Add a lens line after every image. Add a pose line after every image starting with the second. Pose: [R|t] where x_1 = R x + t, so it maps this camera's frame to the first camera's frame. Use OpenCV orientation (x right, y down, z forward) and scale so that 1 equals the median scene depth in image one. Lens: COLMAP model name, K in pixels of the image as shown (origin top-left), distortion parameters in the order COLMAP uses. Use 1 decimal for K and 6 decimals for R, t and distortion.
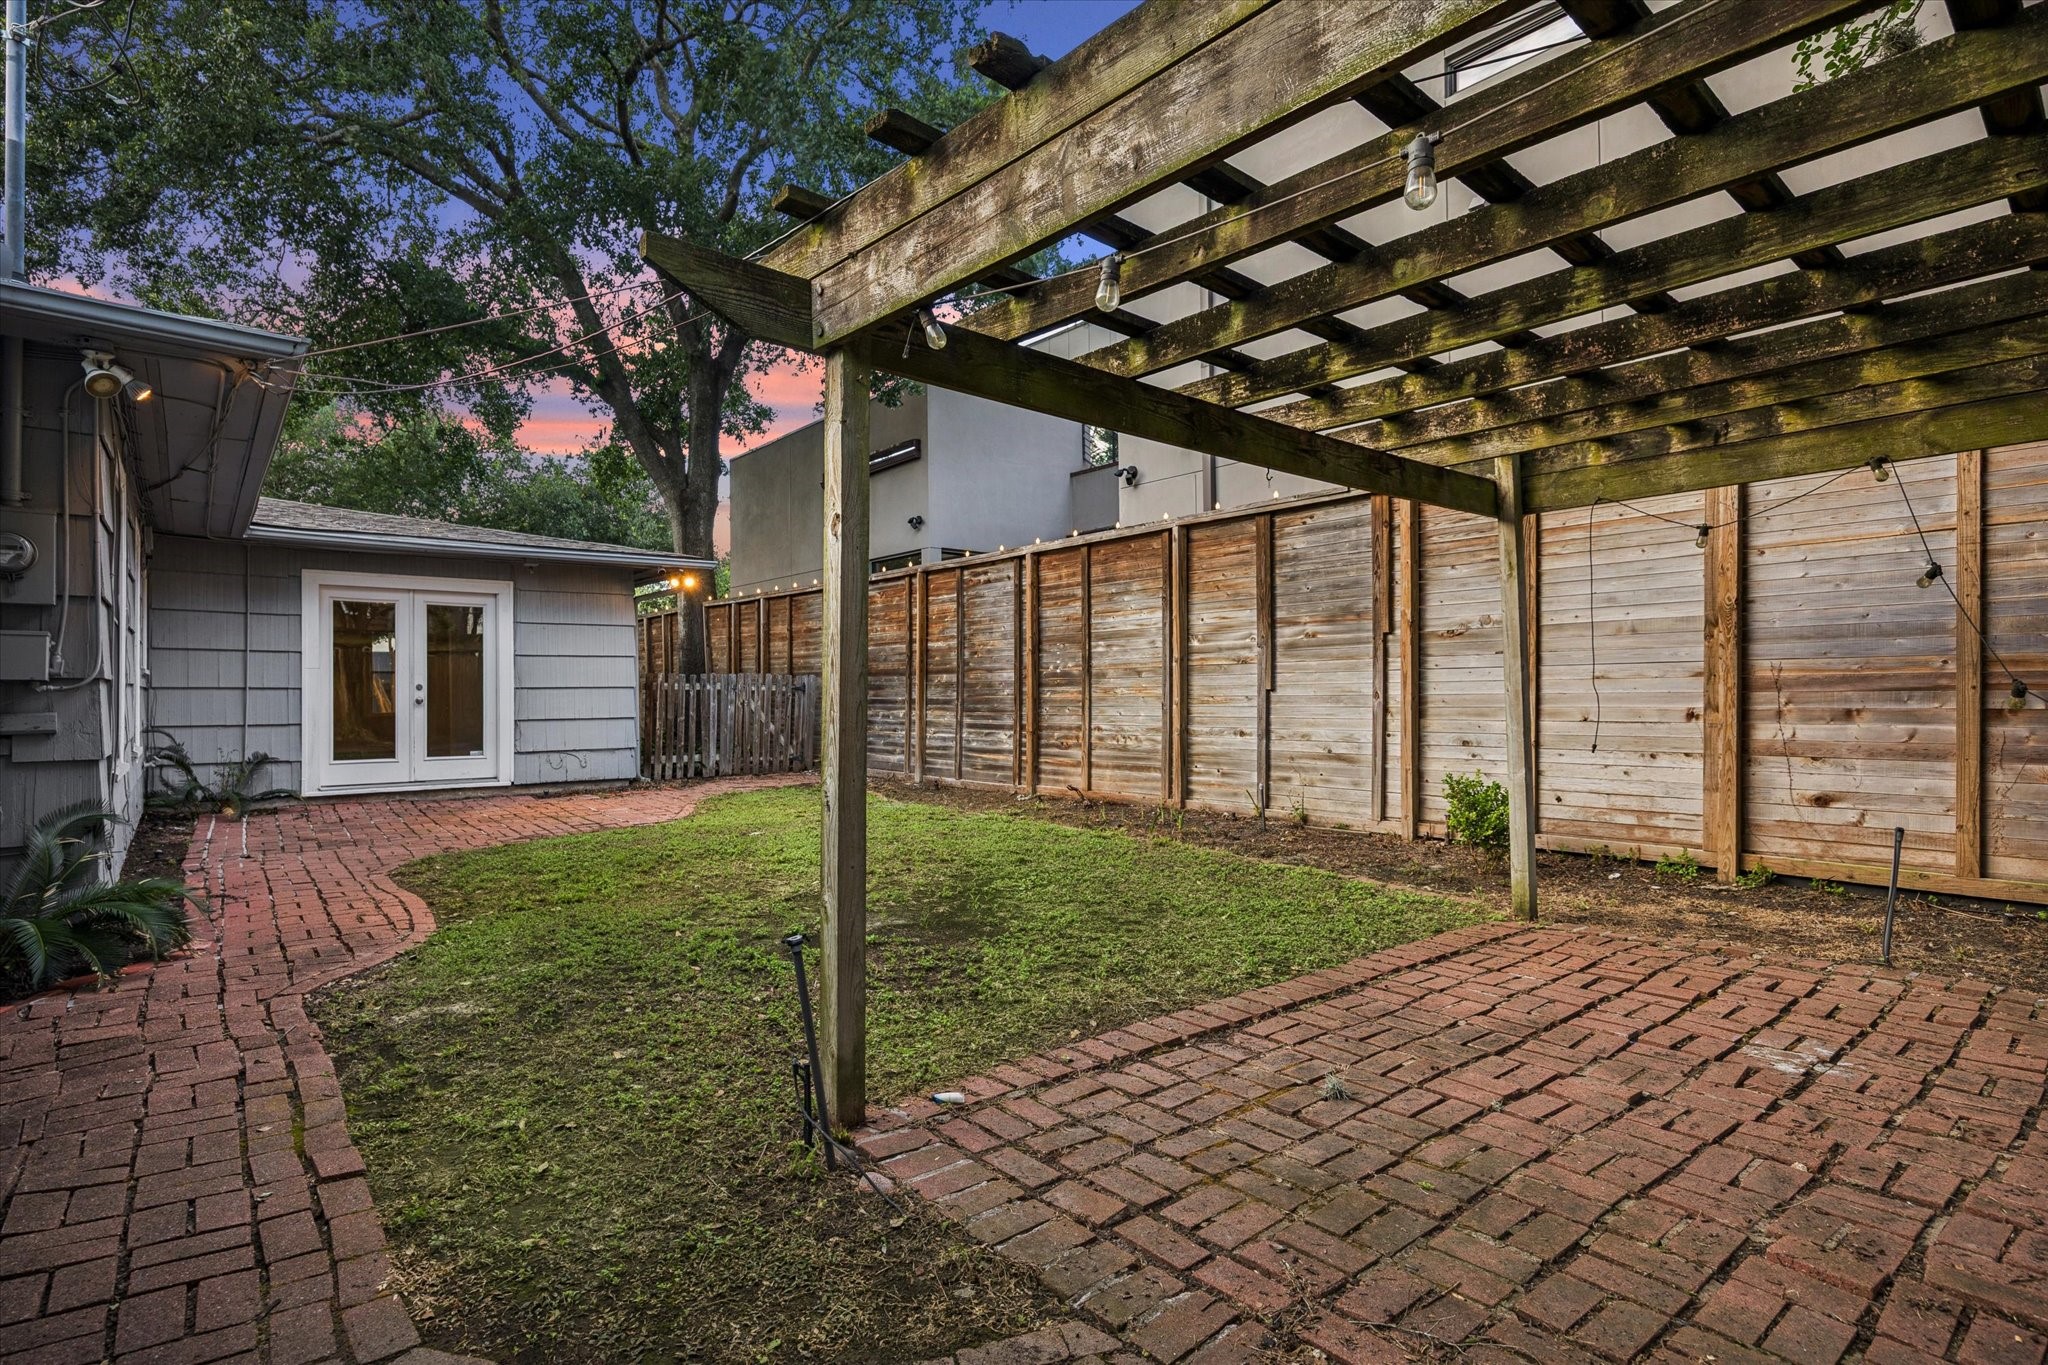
lens RADIAL K [[1052.9, 0, 1027.2], [0, 1052.9, 688.4], [0, 0, 1]] dist [0.000801, -0.000012]
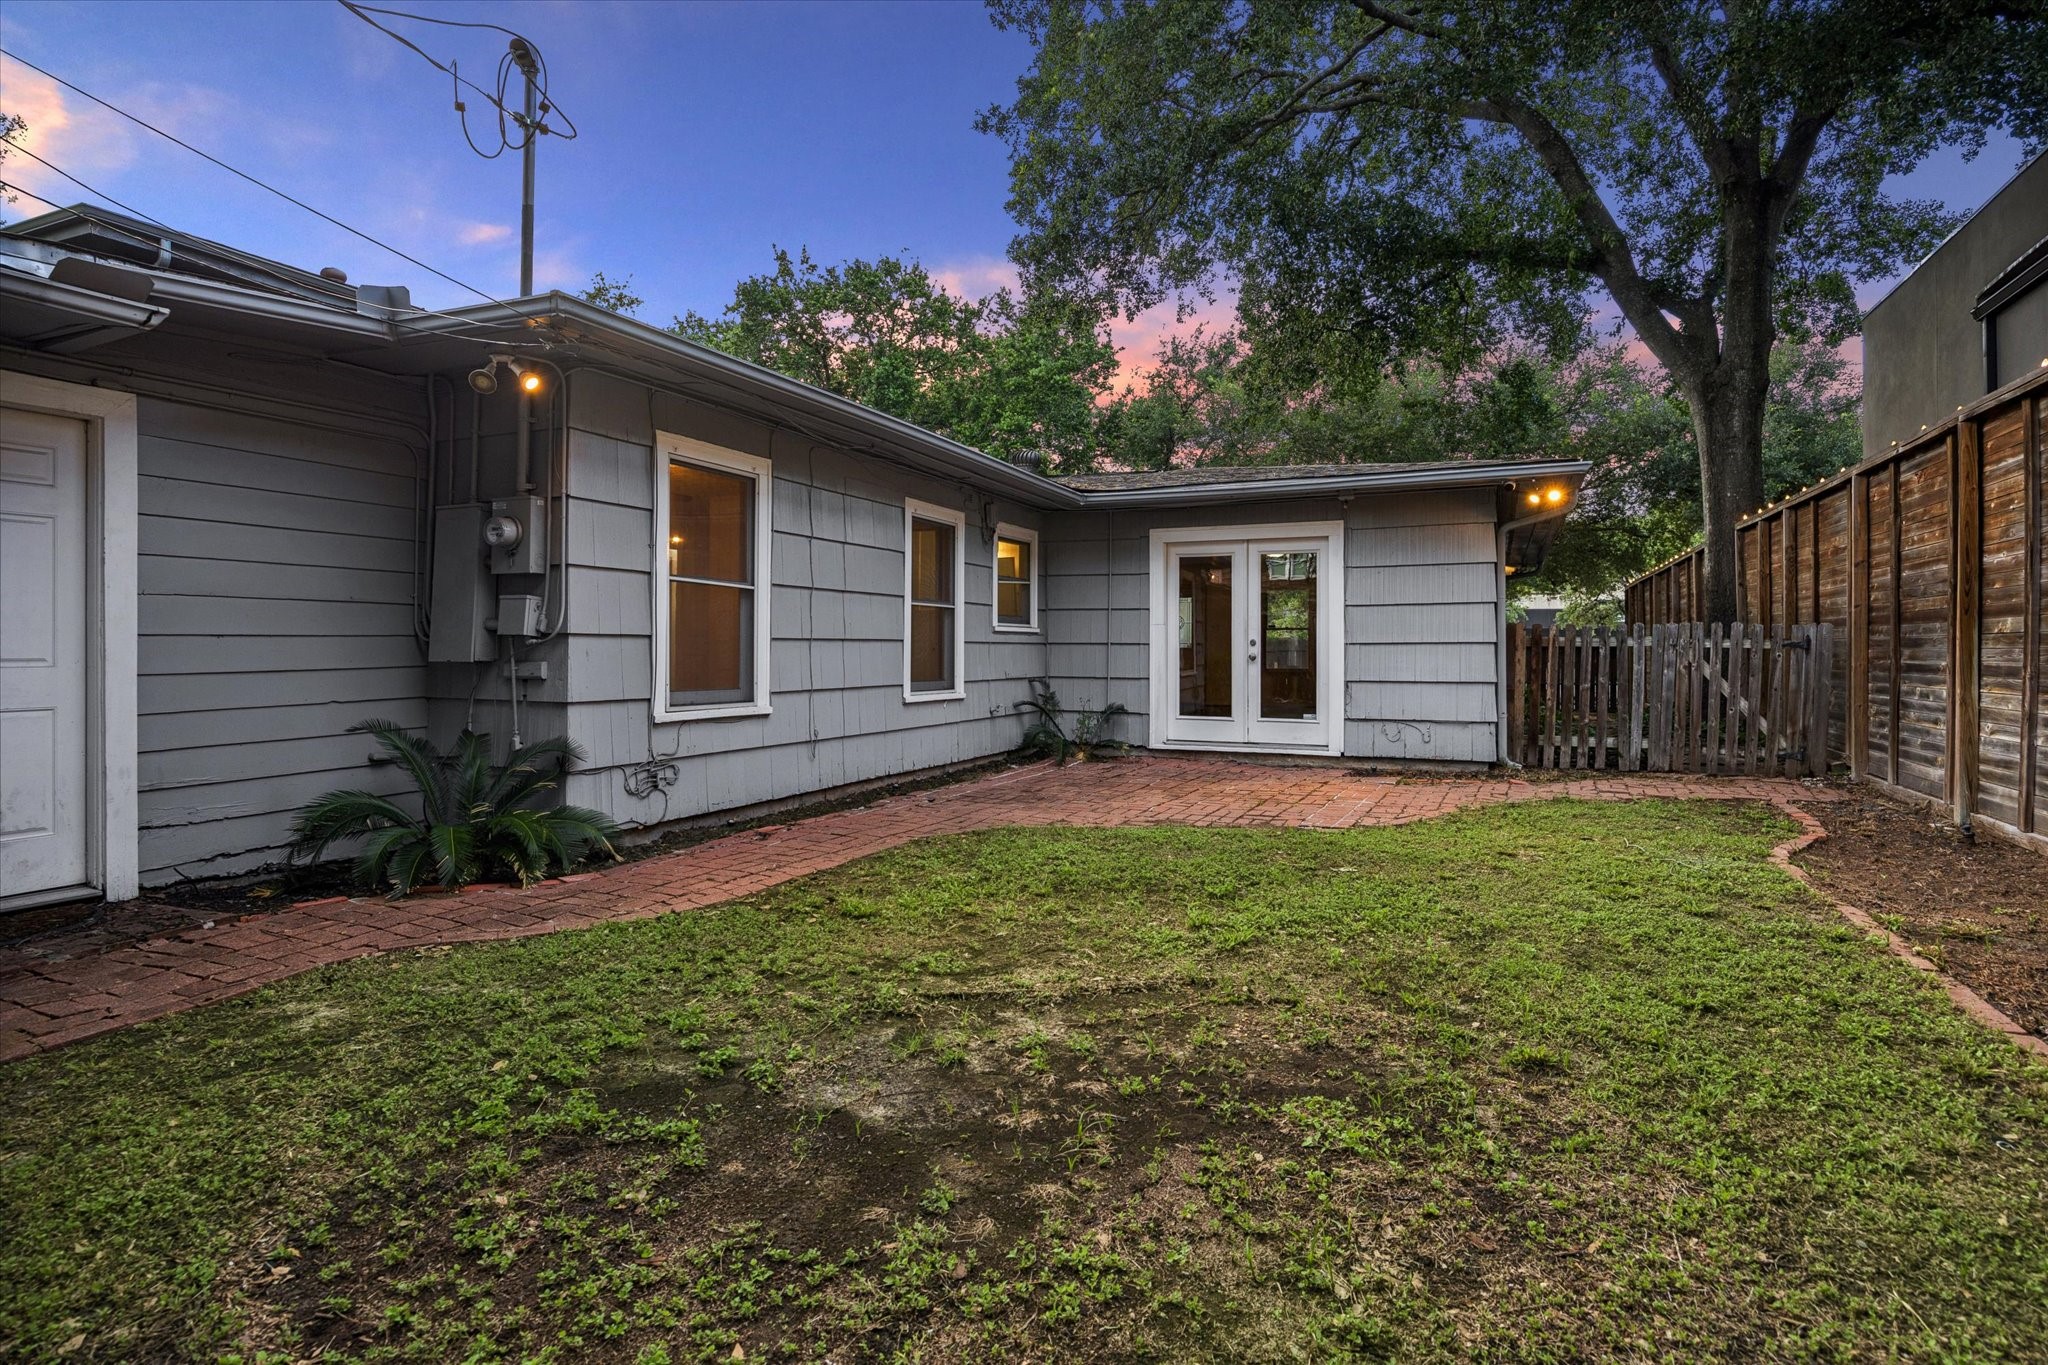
lens RADIAL K [[1052.9, 0, 1069.1], [0, 1052.9, 646.2], [0, 0, 1]] dist [0.000801, -0.000012]
pose [[0.459121, 0.001825, -0.888372, 0.171455], [-0.001633, 0.999998, 0.001211, 0.000803], [0.888372, 0.000895, 0.459123, 0.396318]]
